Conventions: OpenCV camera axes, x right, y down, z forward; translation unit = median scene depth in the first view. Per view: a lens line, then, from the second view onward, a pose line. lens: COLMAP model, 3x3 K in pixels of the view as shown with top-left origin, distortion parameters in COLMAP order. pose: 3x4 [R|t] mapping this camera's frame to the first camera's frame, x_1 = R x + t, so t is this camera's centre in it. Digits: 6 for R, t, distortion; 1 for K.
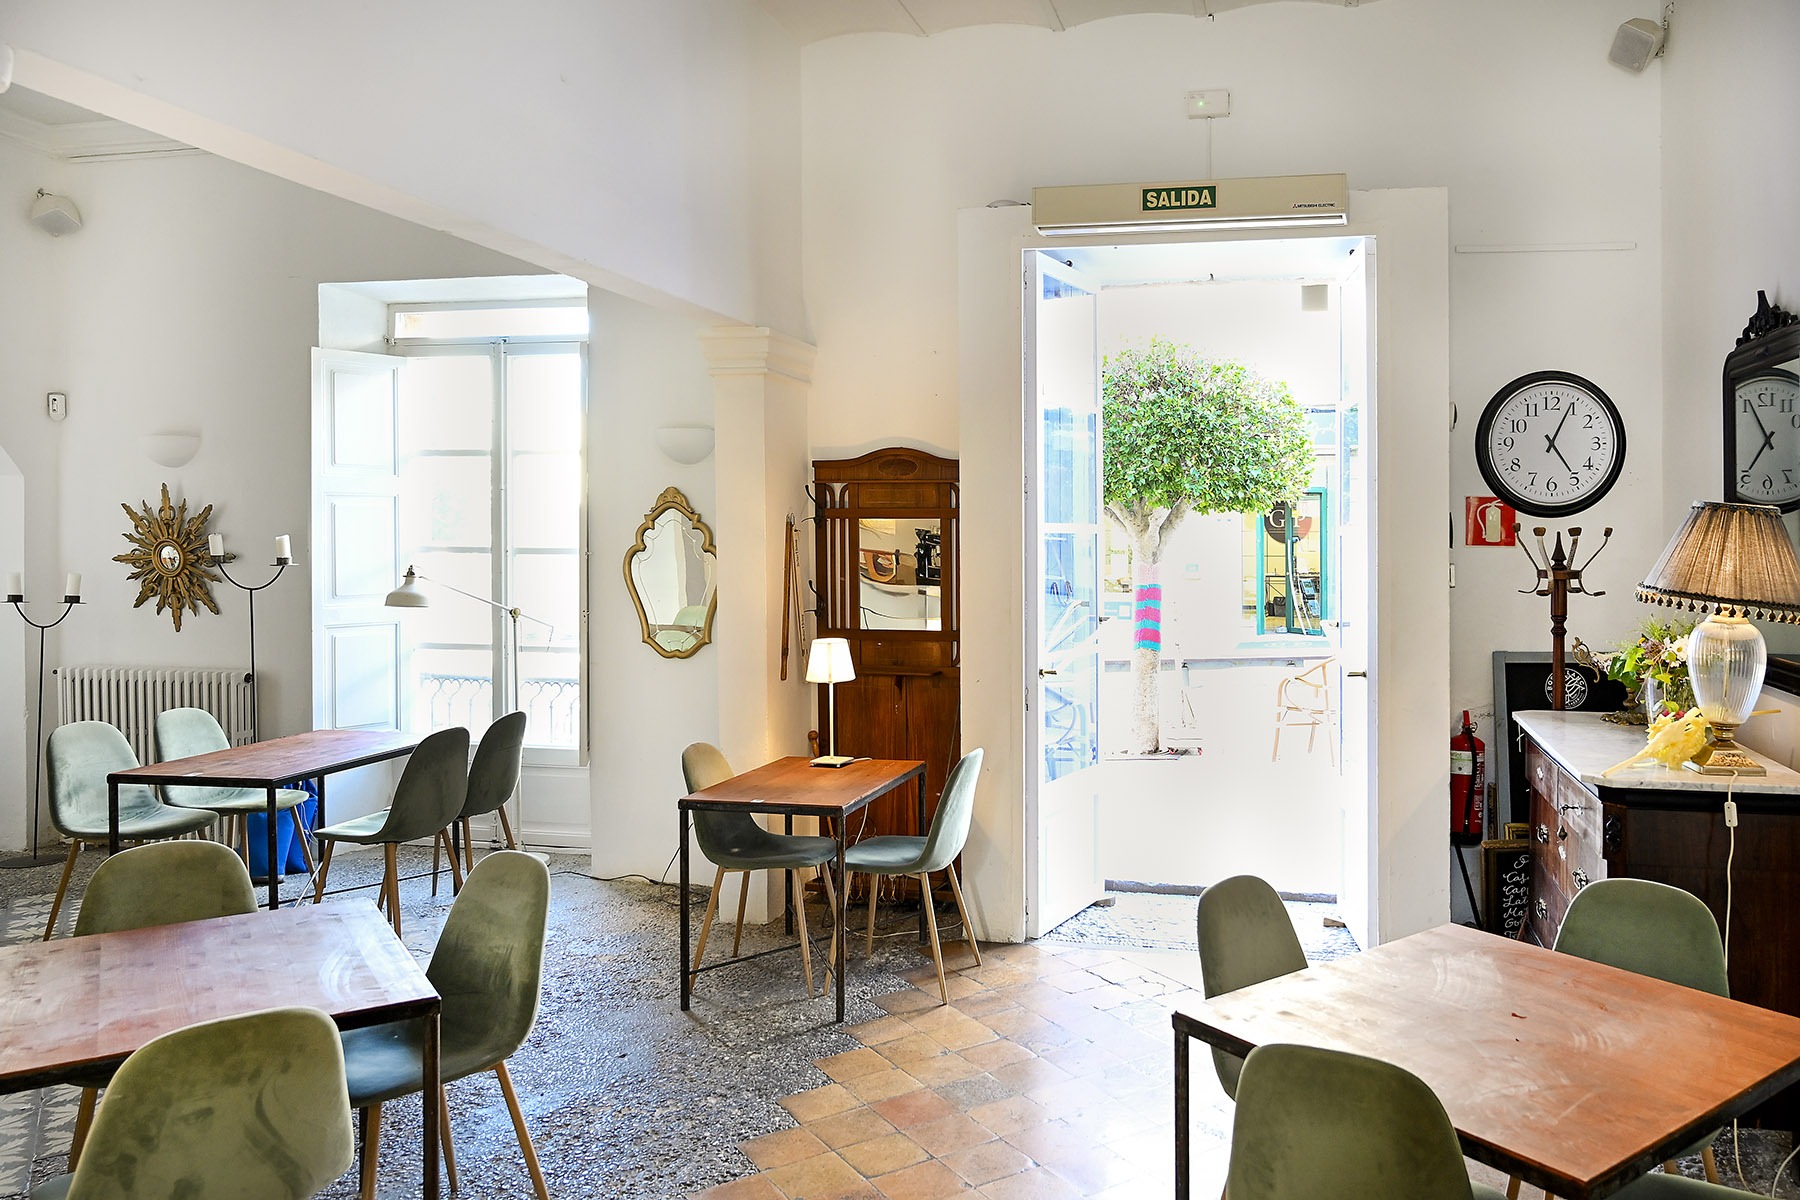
lens RADIAL K [[1190.4, 0, 899.0], [0, 1190.4, 533.2], [0, 0, 1]] dist [0.006983, 0.001903]
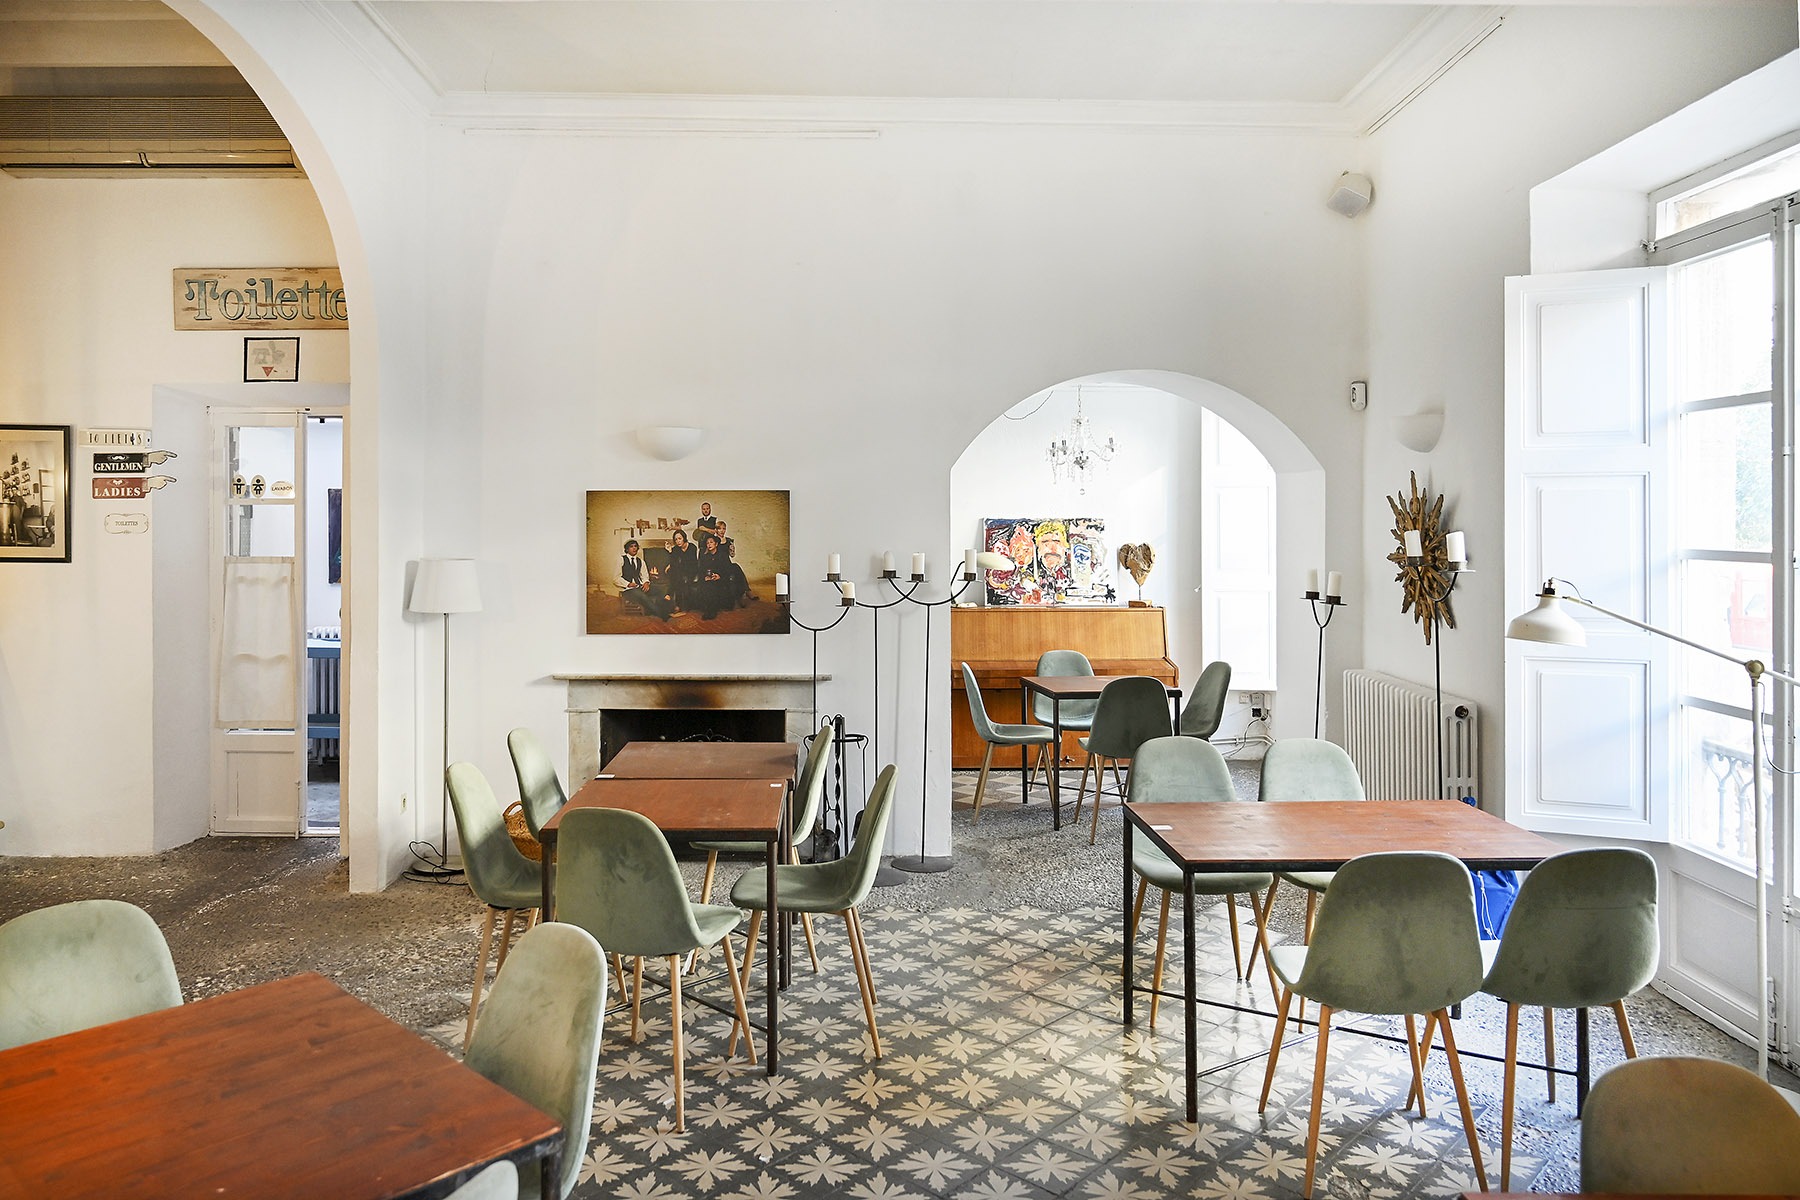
lens RADIAL K [[1190.4, 0, 899.0], [0, 1190.4, 533.2], [0, 0, 1]] dist [0.006983, 0.001903]
pose [[0.328631, 0.002700, -0.944455, 0.077283], [0.001835, 0.999992, 0.003497, -0.000896], [0.944457, -0.002882, 0.328623, 0.376032]]
